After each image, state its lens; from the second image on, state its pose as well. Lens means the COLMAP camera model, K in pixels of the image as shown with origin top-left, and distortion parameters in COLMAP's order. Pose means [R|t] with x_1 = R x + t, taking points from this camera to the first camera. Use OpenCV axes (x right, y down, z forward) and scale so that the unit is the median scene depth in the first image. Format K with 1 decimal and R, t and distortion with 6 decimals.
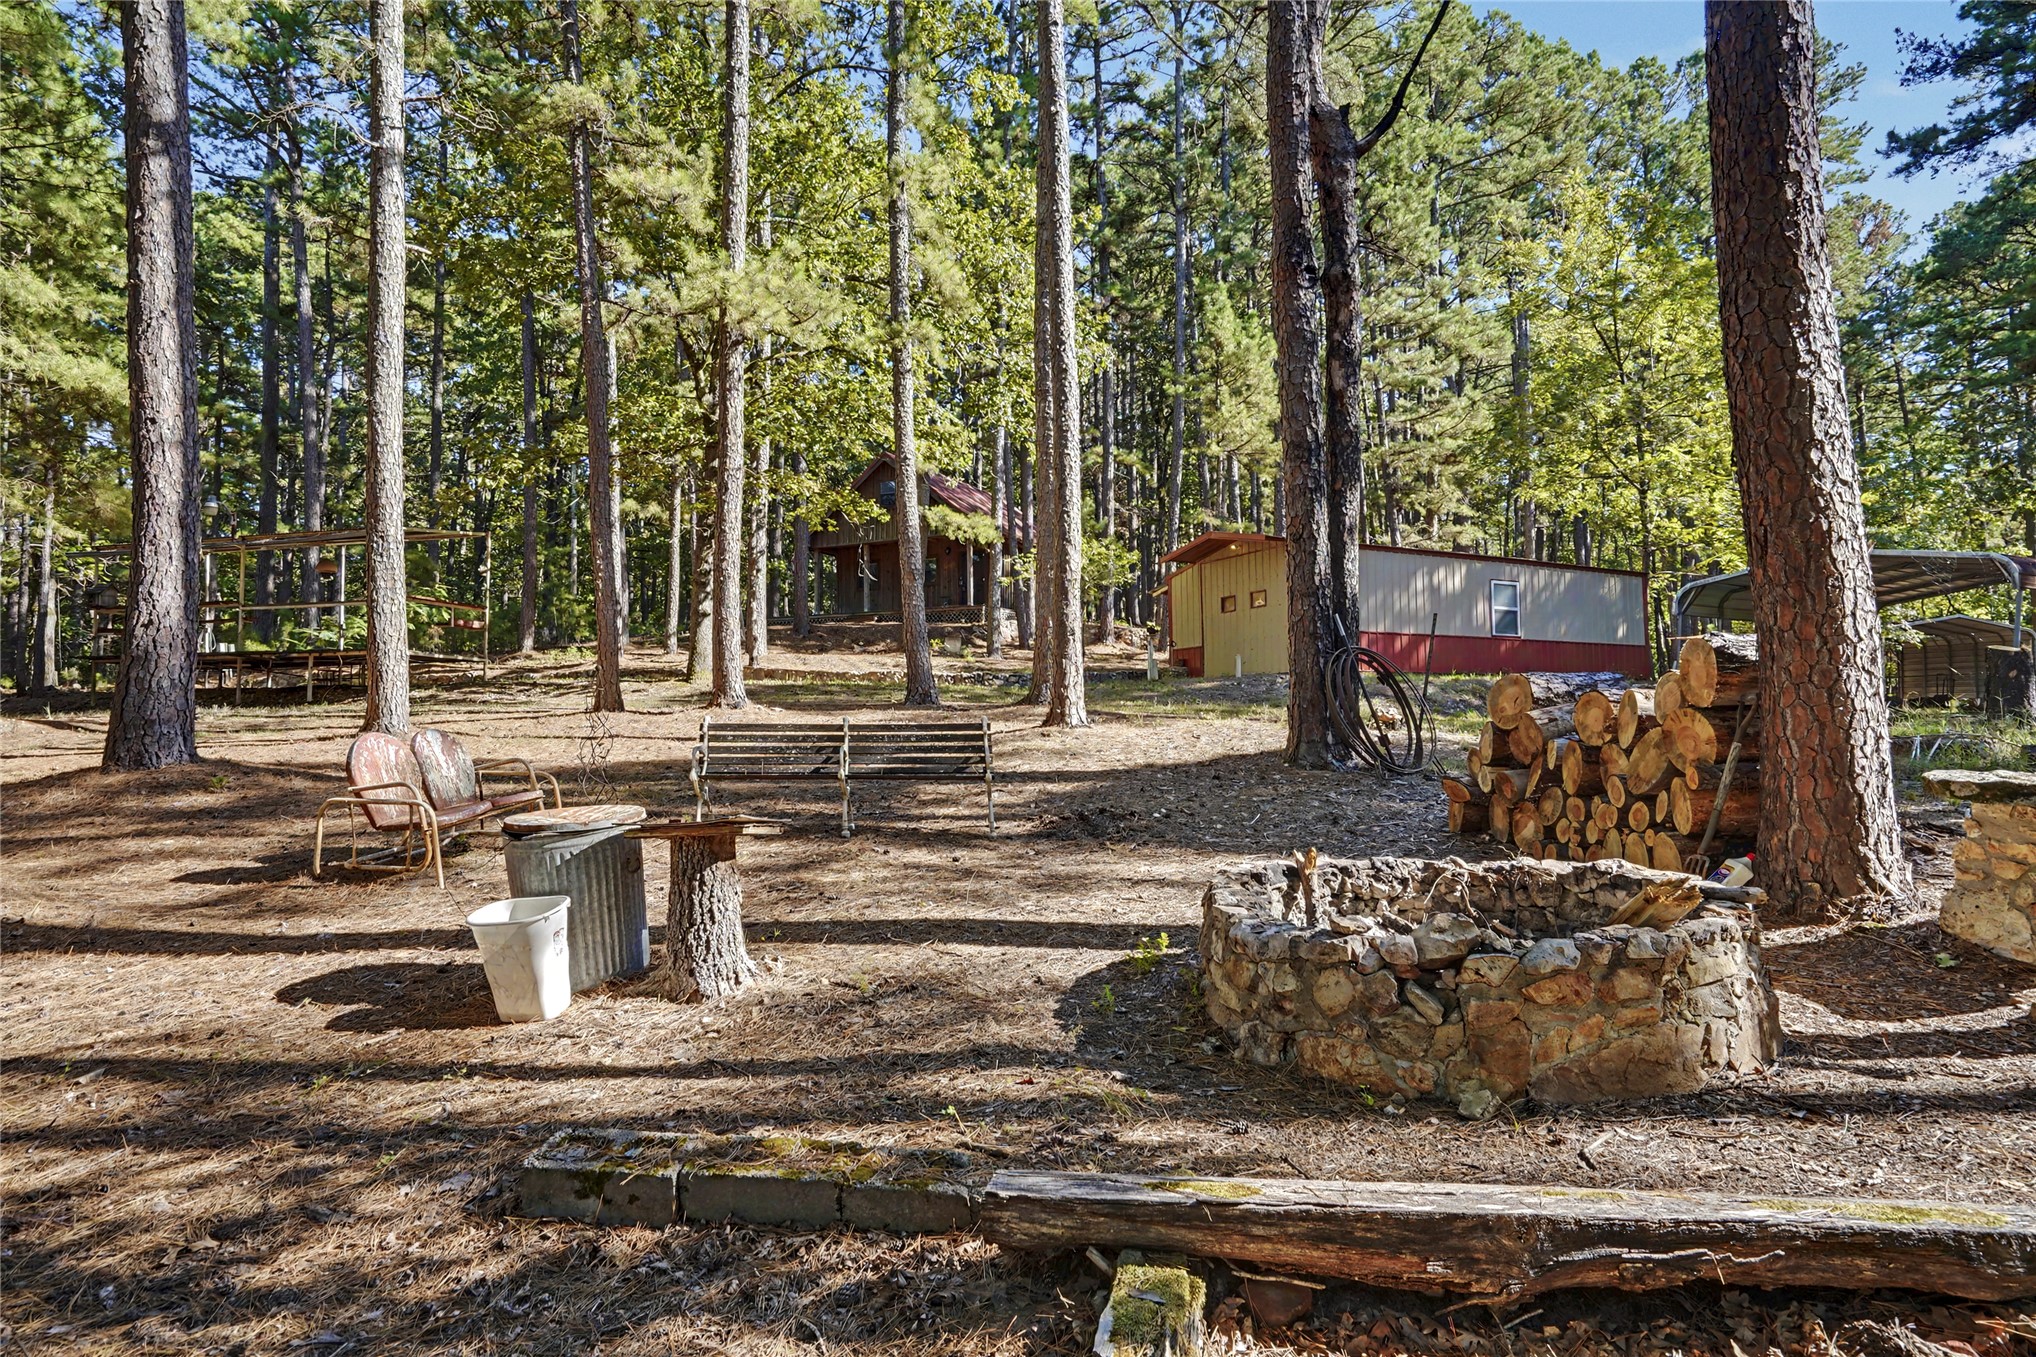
lens RADIAL K [[1166.5, 0, 1018.1], [0, 1166.5, 680.7], [0, 0, 1]] dist [0.000030, 0.000016]
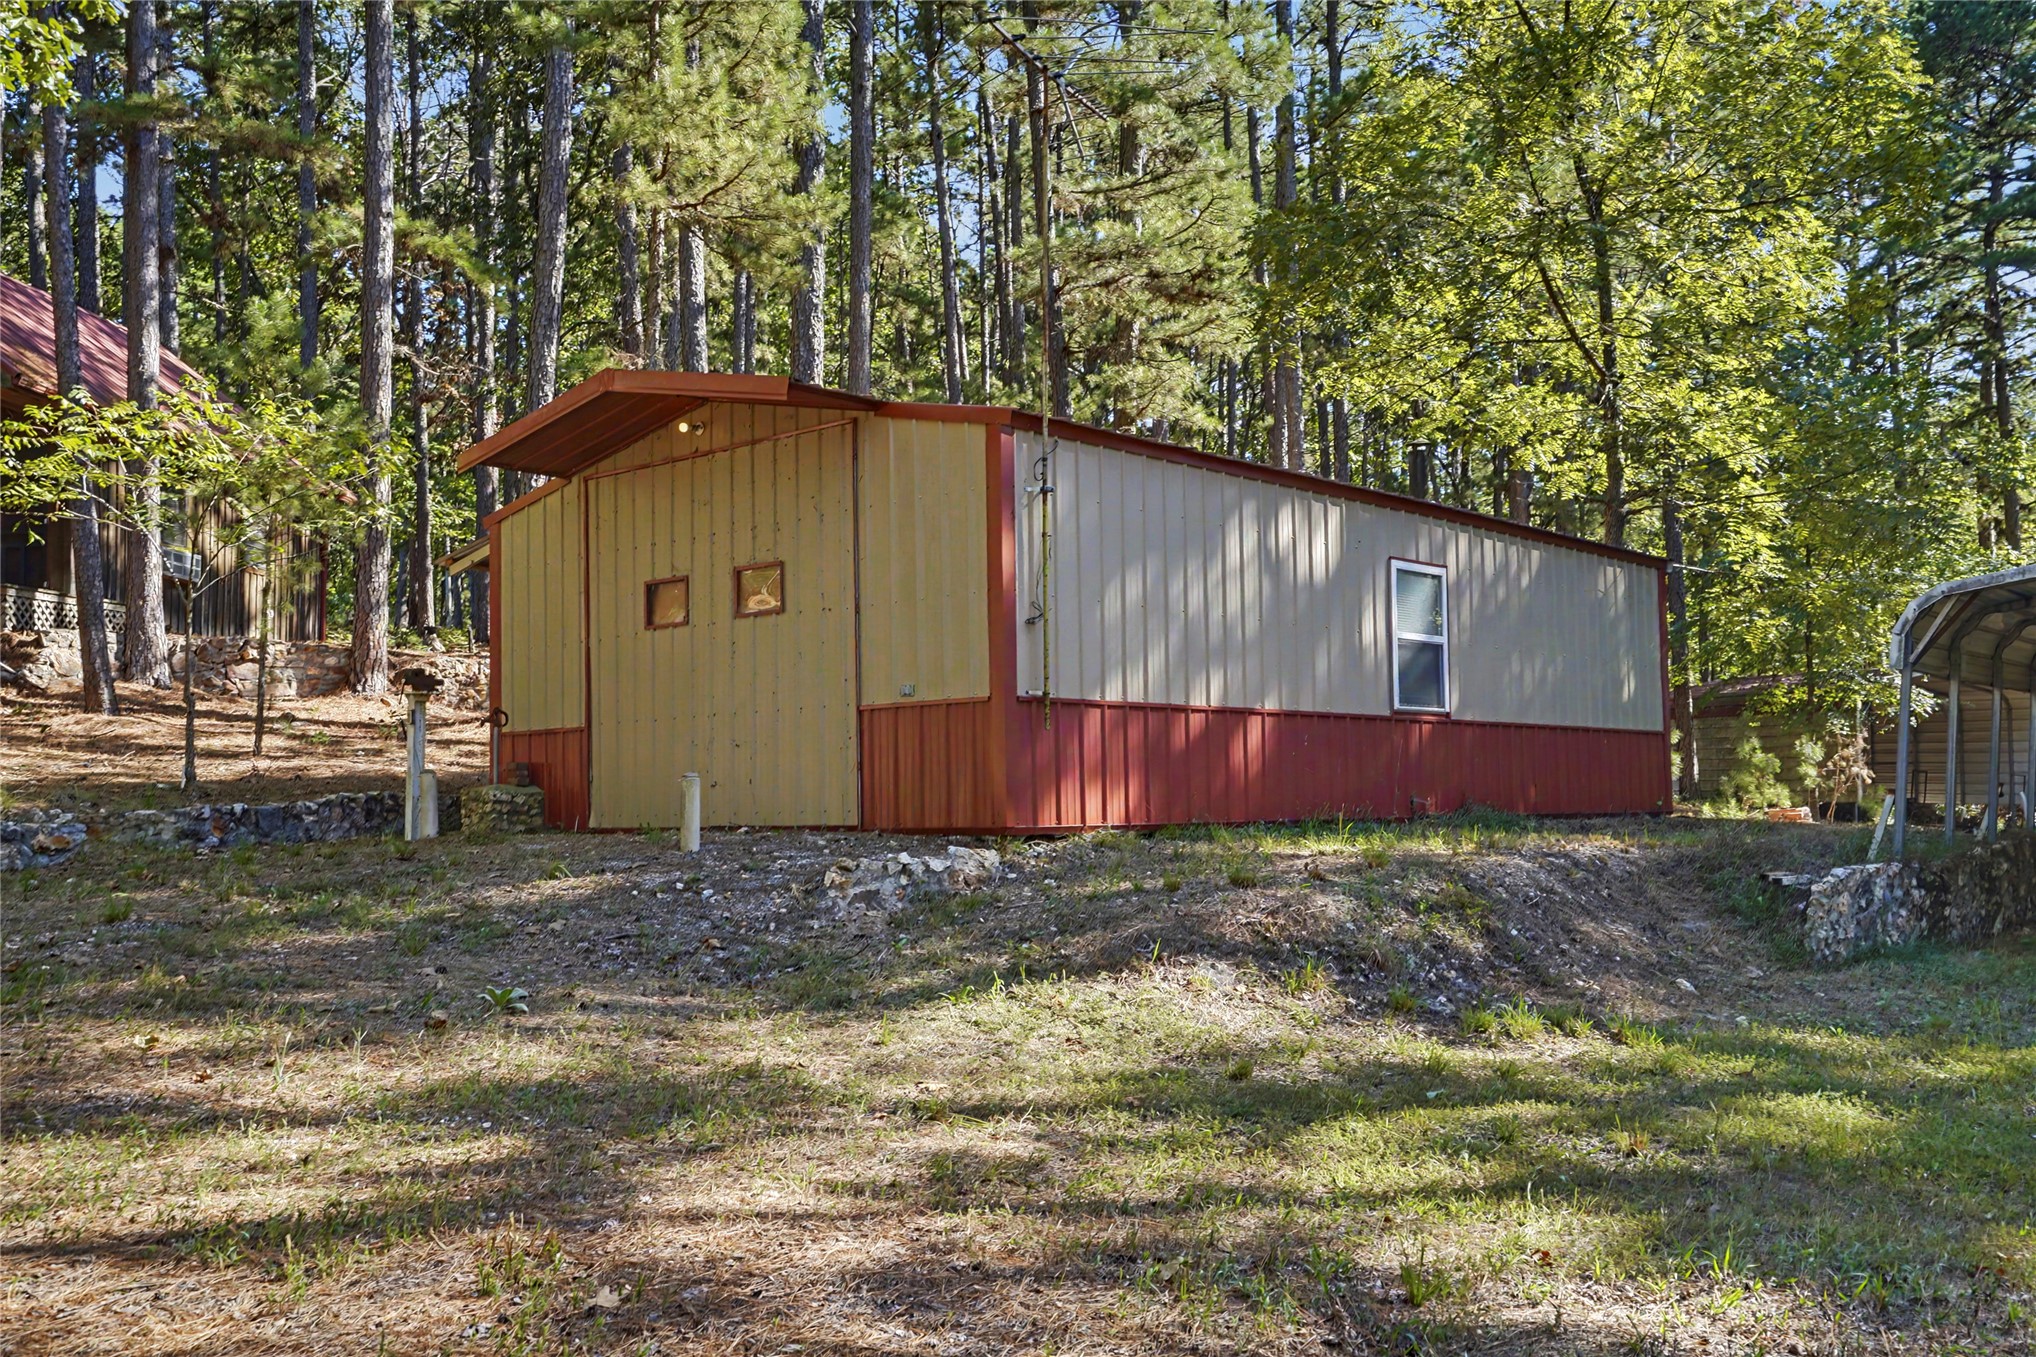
lens RADIAL K [[1813.8, 0, 1019.2], [0, 1813.8, 684.4], [0, 0, 1]] dist [-0.016949, -0.007052]
pose [[0.937726, 0.010858, 0.347207, 0.098343], [-0.003450, 0.999753, -0.021947, -0.031977], [-0.347360, 0.019382, 0.937532, 0.494739]]
